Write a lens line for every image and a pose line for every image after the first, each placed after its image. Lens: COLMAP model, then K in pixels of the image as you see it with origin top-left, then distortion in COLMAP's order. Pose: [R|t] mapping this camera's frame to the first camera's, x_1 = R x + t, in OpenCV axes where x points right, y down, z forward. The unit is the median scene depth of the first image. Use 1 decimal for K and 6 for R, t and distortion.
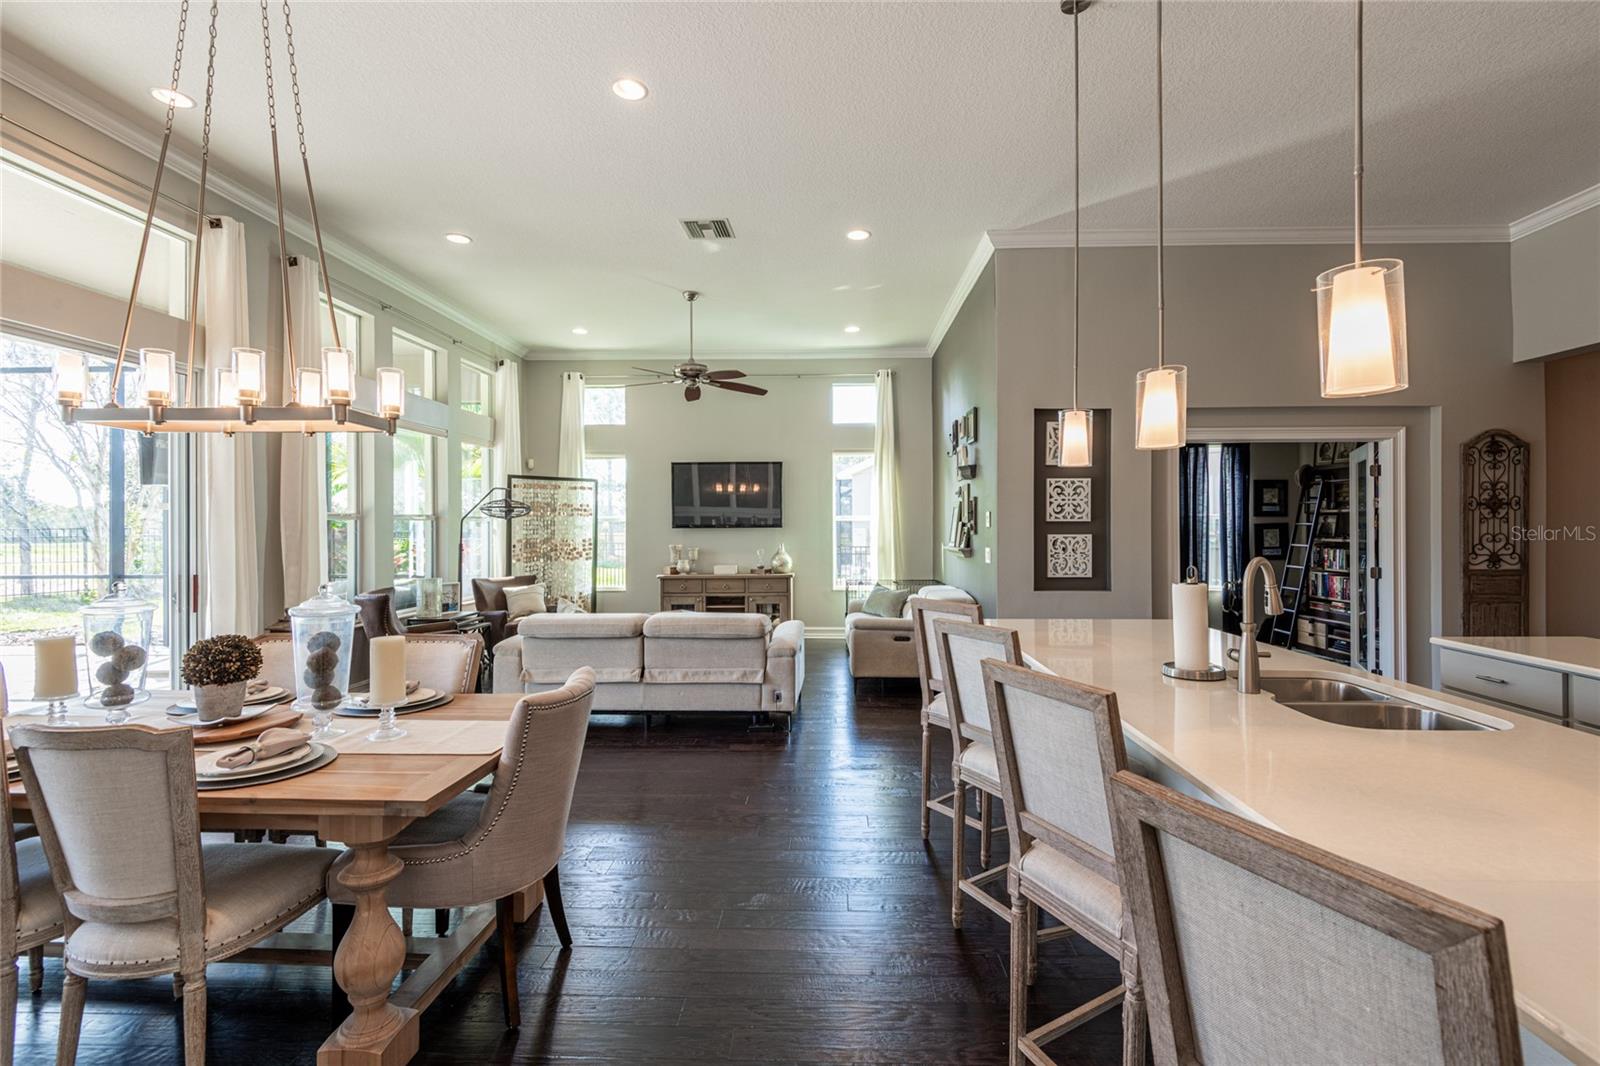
lens RADIAL K [[728.8, 0, 820.5], [0, 728.8, 523.4], [0, 0, 1]] dist [0.016855, -0.011238]
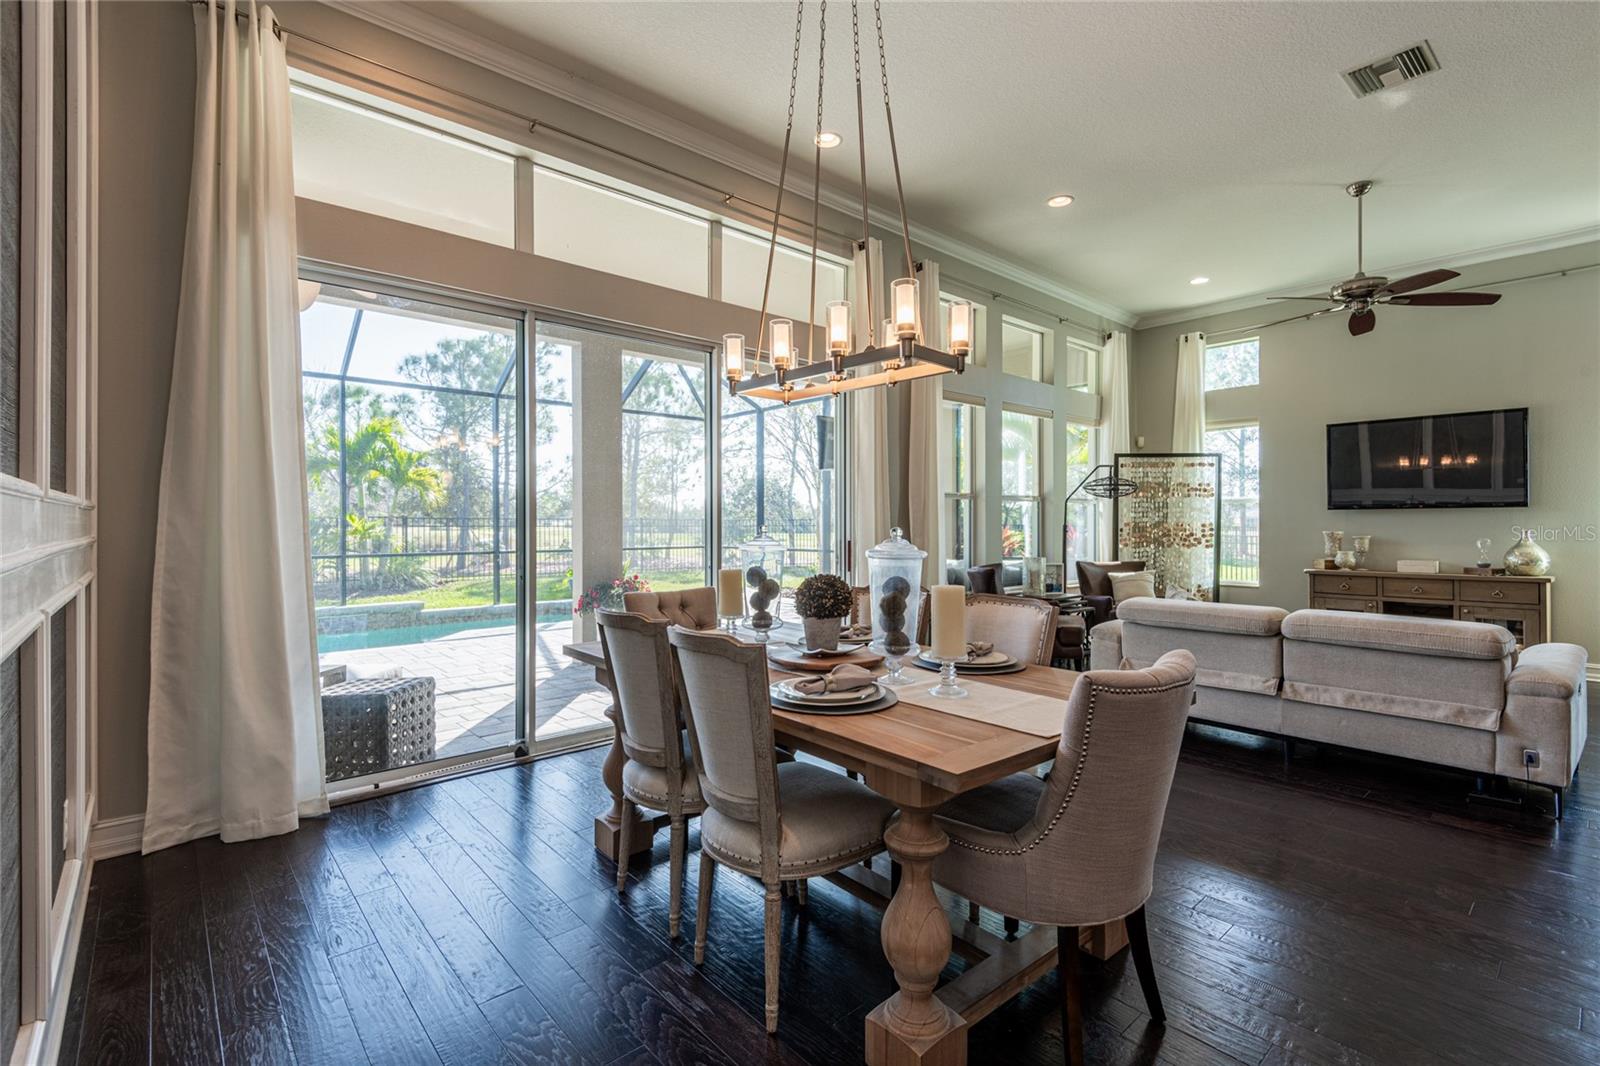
lens RADIAL K [[728.8, 0, 797.0], [0, 728.8, 521.9], [0, 0, 1]] dist [0.016855, -0.011238]
pose [[0.677140, 0.001300, -0.735853, -0.032218], [0.000122, 0.999998, 0.001878, 0.046978], [0.735855, -0.001361, 0.677138, 0.154885]]
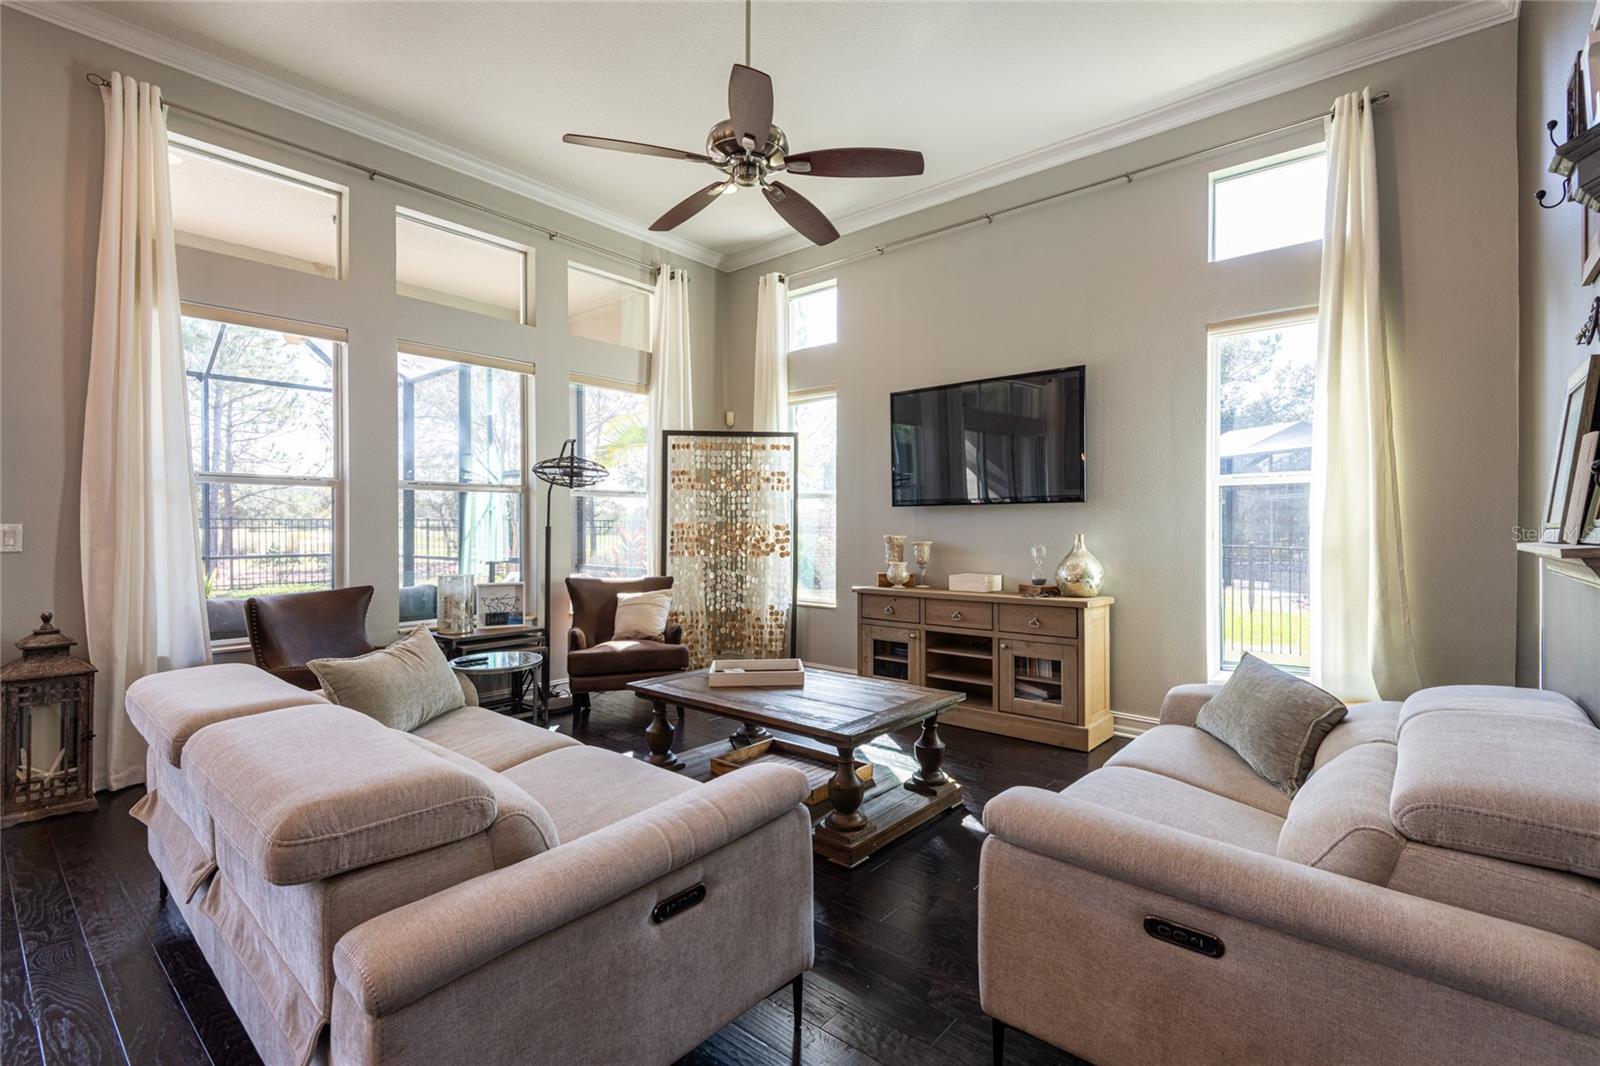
lens RADIAL K [[728.8, 0, 812.1], [0, 728.8, 533.5], [0, 0, 1]] dist [0.016855, -0.011238]
pose [[0.778787, 0.010900, -0.627194, 0.292304], [-0.003366, 0.999907, 0.013198, 0.054126], [0.627280, -0.008167, 0.778751, 1.337923]]
